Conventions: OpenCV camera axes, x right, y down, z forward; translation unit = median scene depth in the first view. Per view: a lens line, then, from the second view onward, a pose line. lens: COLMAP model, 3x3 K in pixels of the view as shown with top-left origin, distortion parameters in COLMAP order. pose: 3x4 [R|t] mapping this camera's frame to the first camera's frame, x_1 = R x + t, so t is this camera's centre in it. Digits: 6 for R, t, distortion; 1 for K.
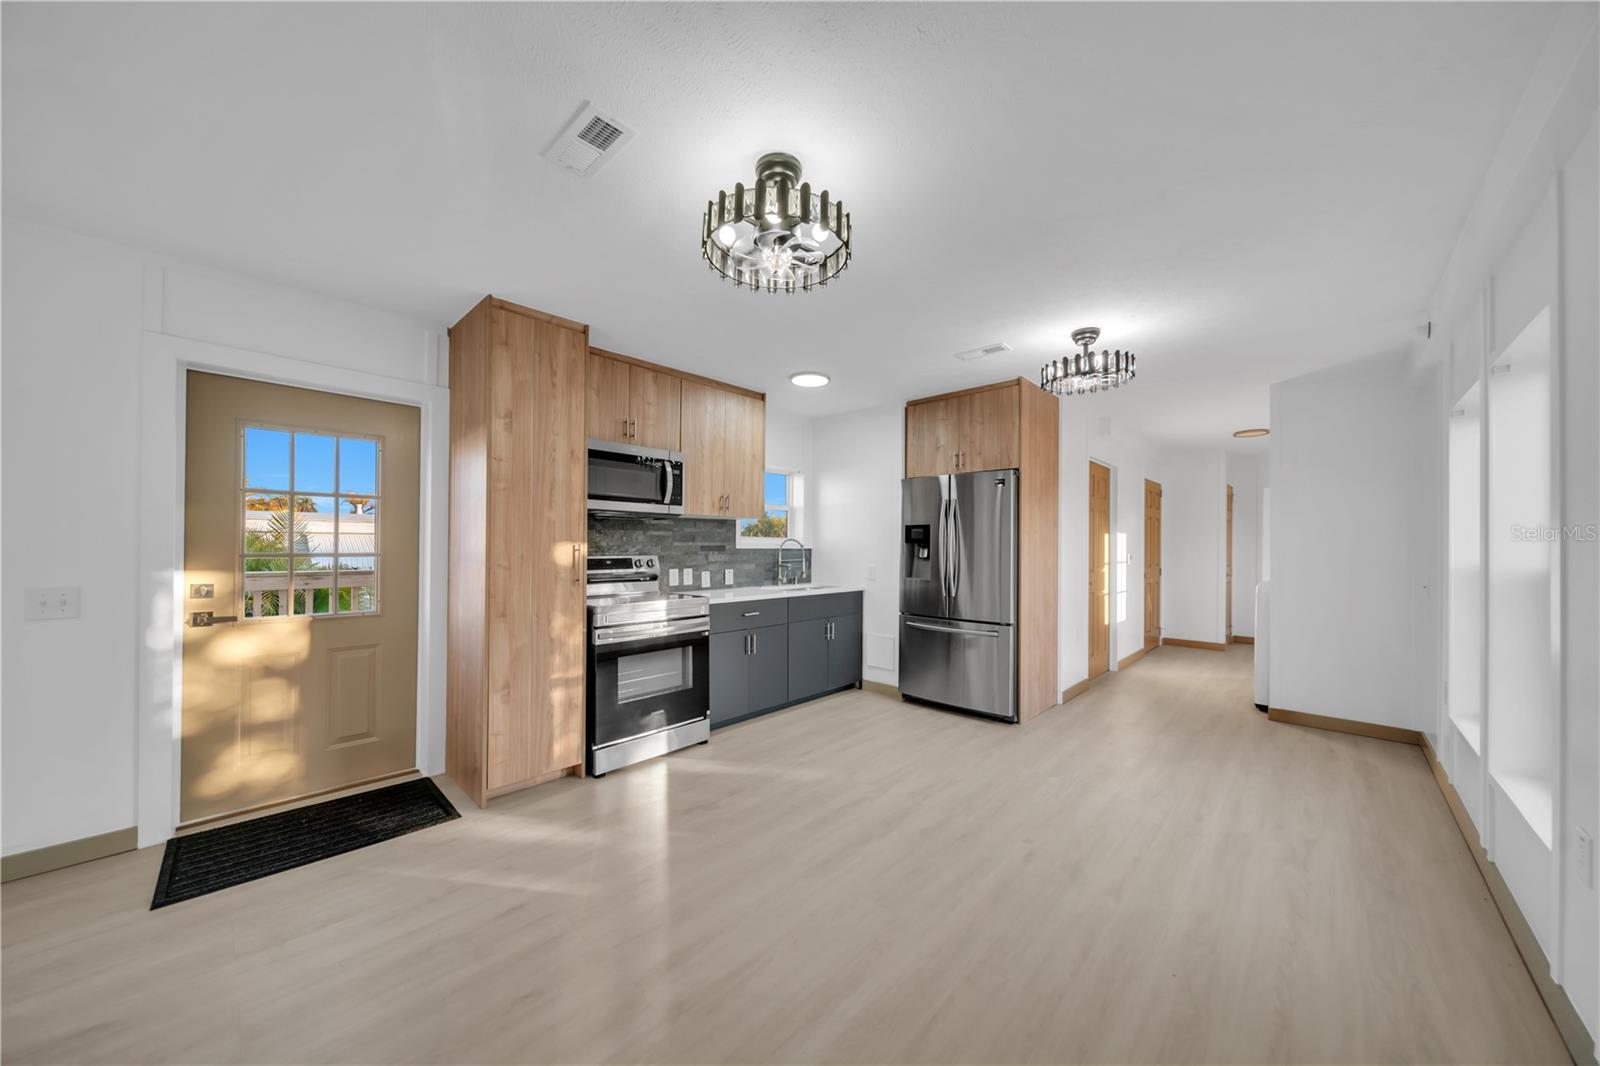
lens RADIAL K [[553.3, 0, 800.7], [0, 553.3, 541.8], [0, 0, 1]] dist [0.000219, -0.000035]
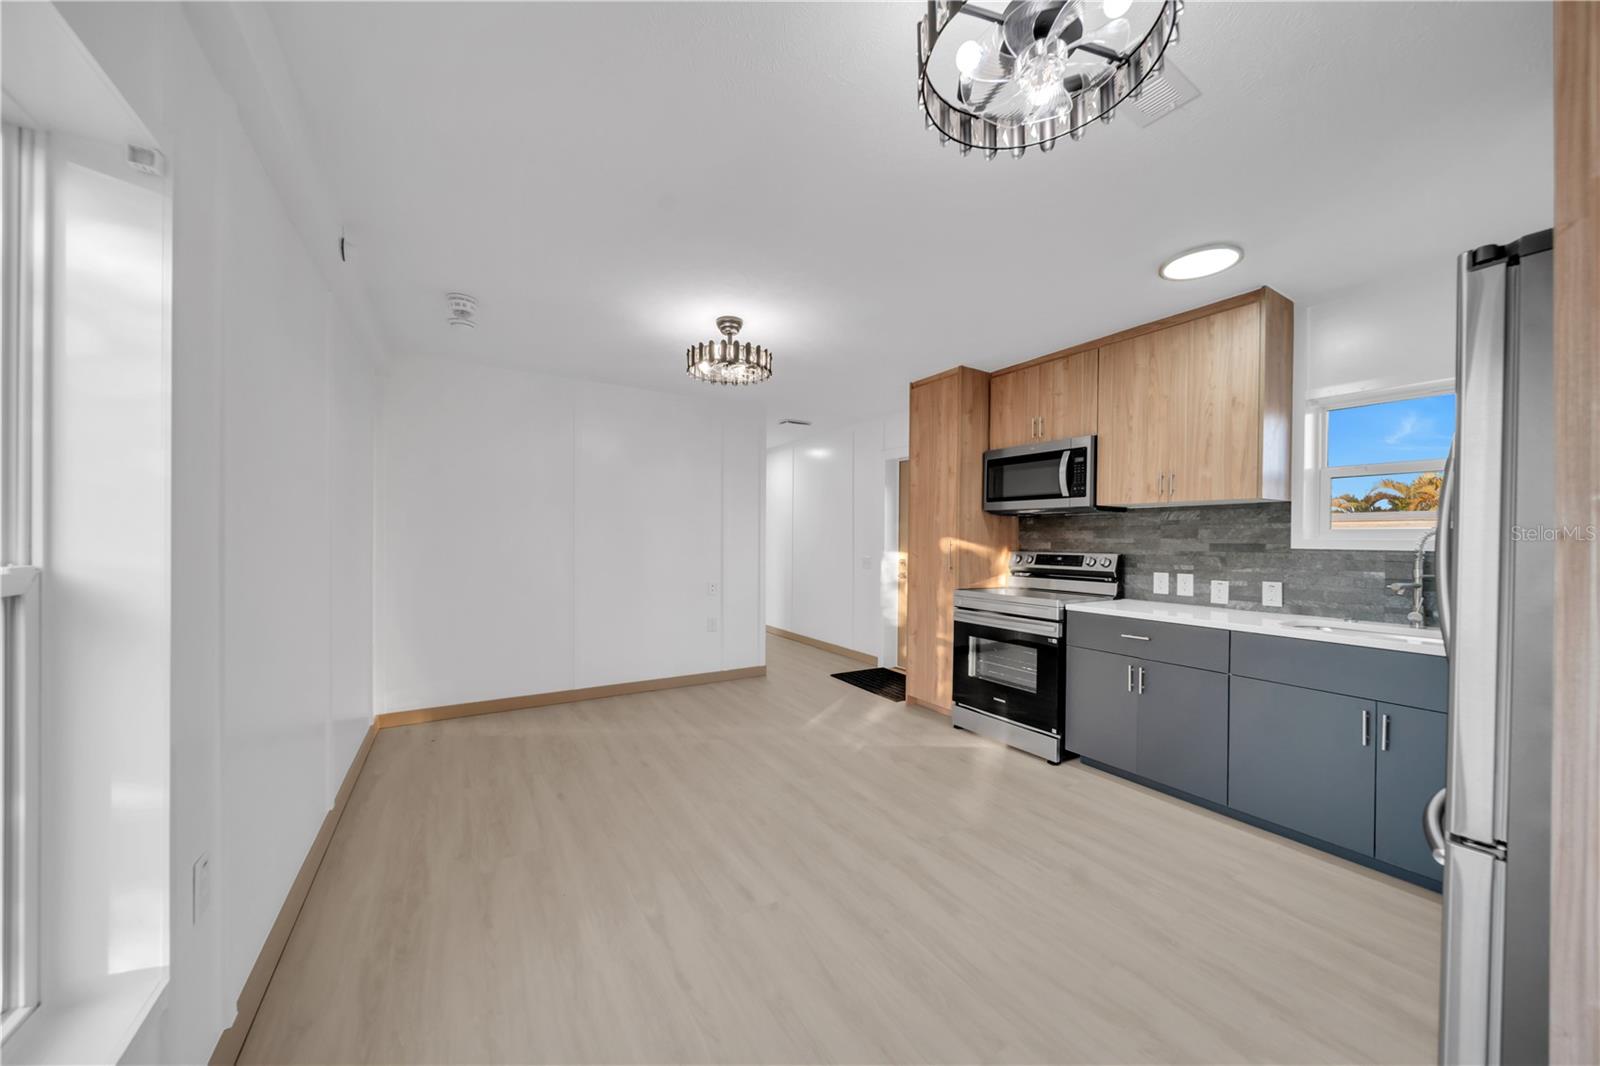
lens RADIAL K [[553.3, 0, 800.7], [0, 553.3, 541.8], [0, 0, 1]] dist [0.000219, -0.000035]
pose [[-0.264880, 0.000464, -0.964281, 0.742485], [-0.005028, 0.999986, 0.001862, 0.006869], [0.964268, 0.005341, -0.264874, 0.790036]]
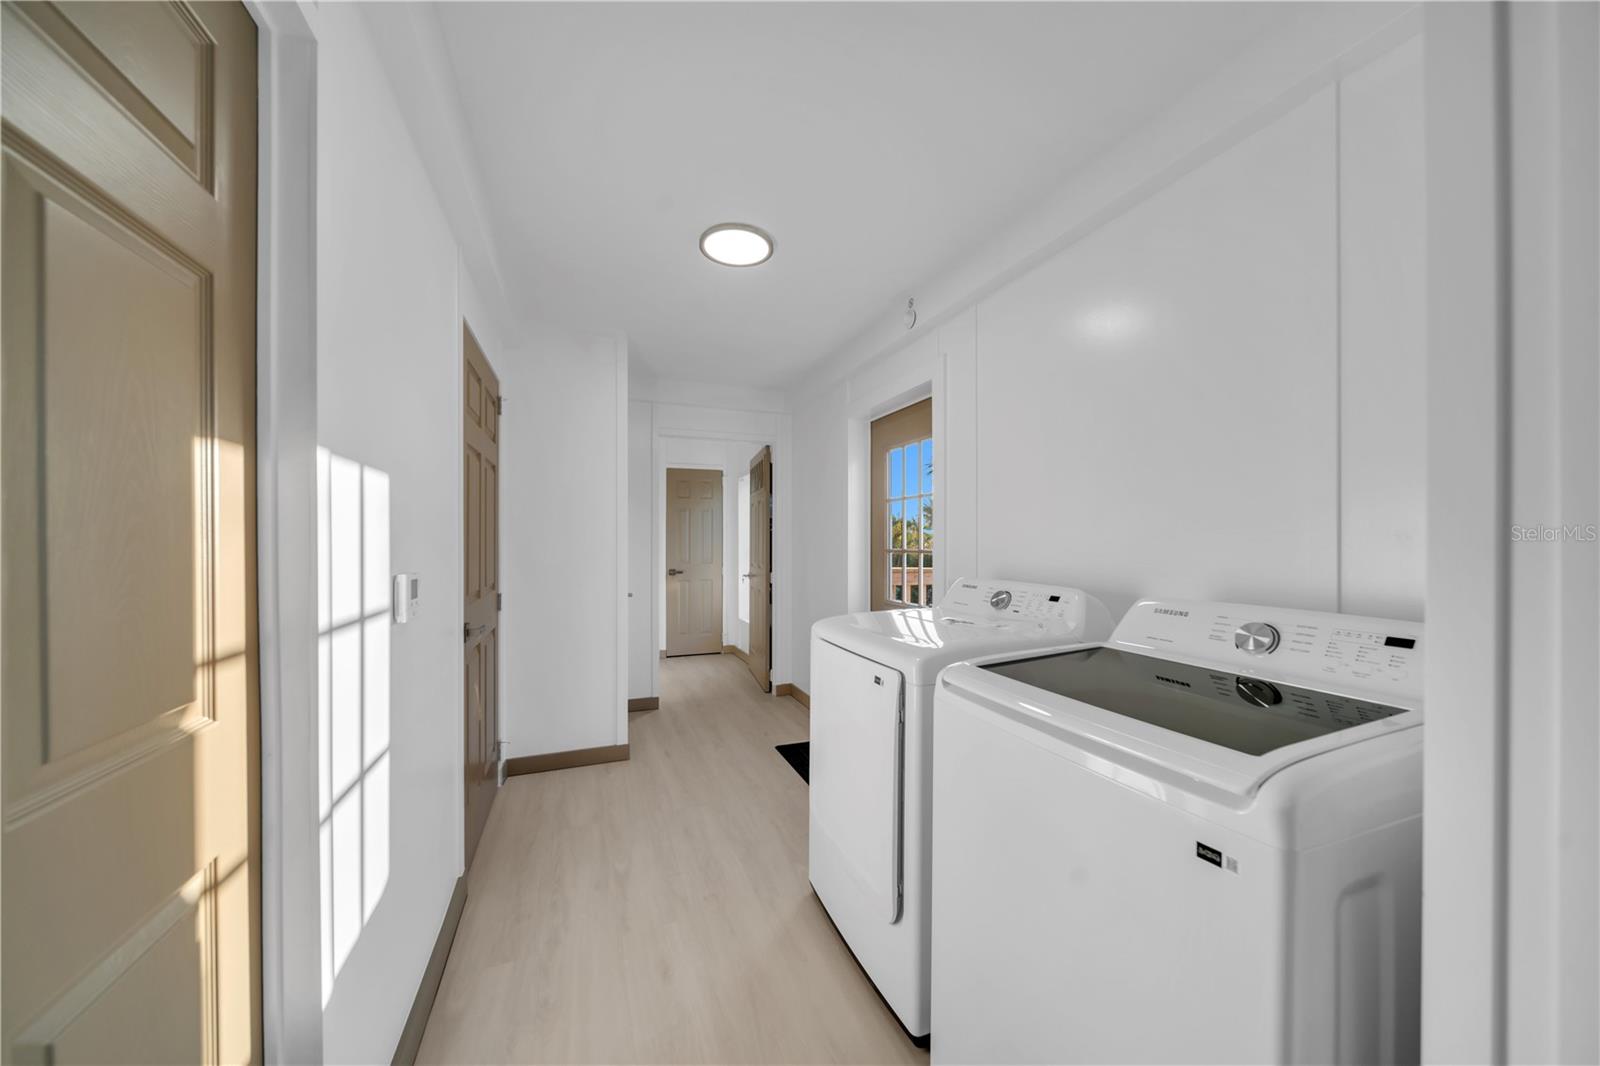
lens RADIAL K [[553.3, 0, 800.7], [0, 553.3, 541.8], [0, 0, 1]] dist [0.000219, -0.000035]
pose [[0.426868, -0.010968, 0.904248, 0.739442], [-0.000882, 0.999921, 0.012545, 0.011583], [-0.904314, -0.006153, 0.426824, 1.222523]]
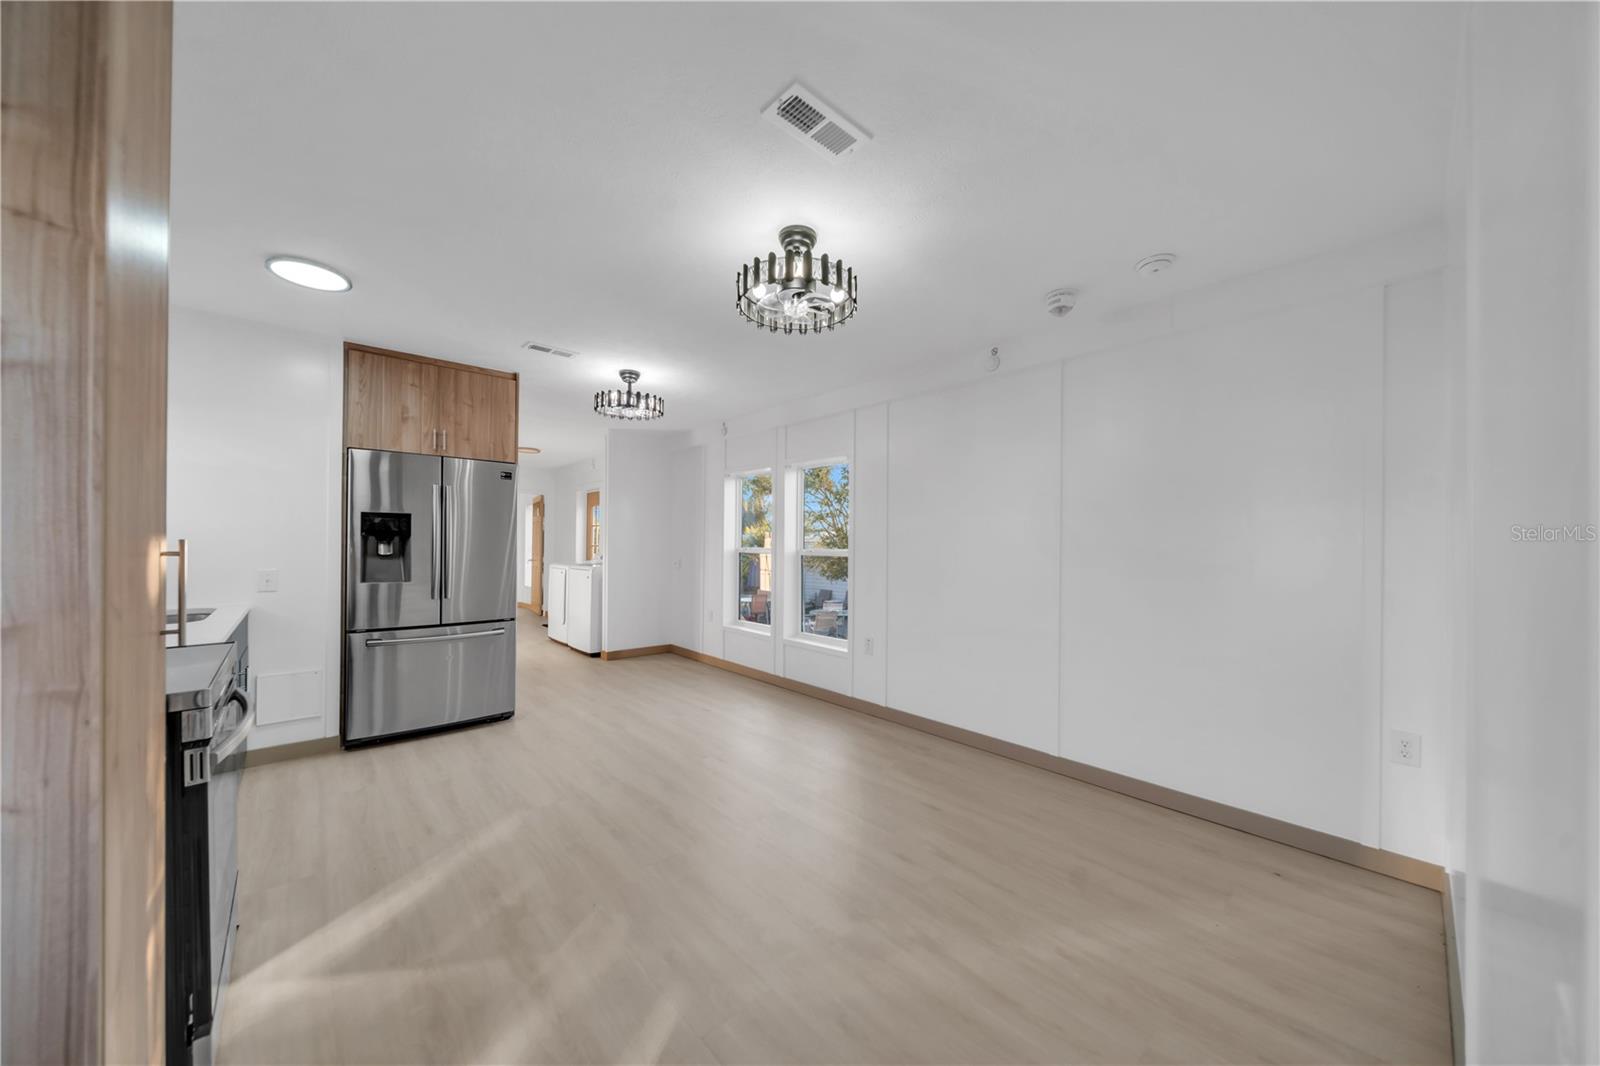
lens RADIAL K [[553.3, 0, 800.7], [0, 553.3, 541.8], [0, 0, 1]] dist [0.000219, -0.000035]
pose [[0.088293, -0.003251, 0.996089, -0.590444], [-0.014547, 0.999884, 0.004553, -0.002606], [-0.995988, -0.014892, 0.088235, 0.412514]]
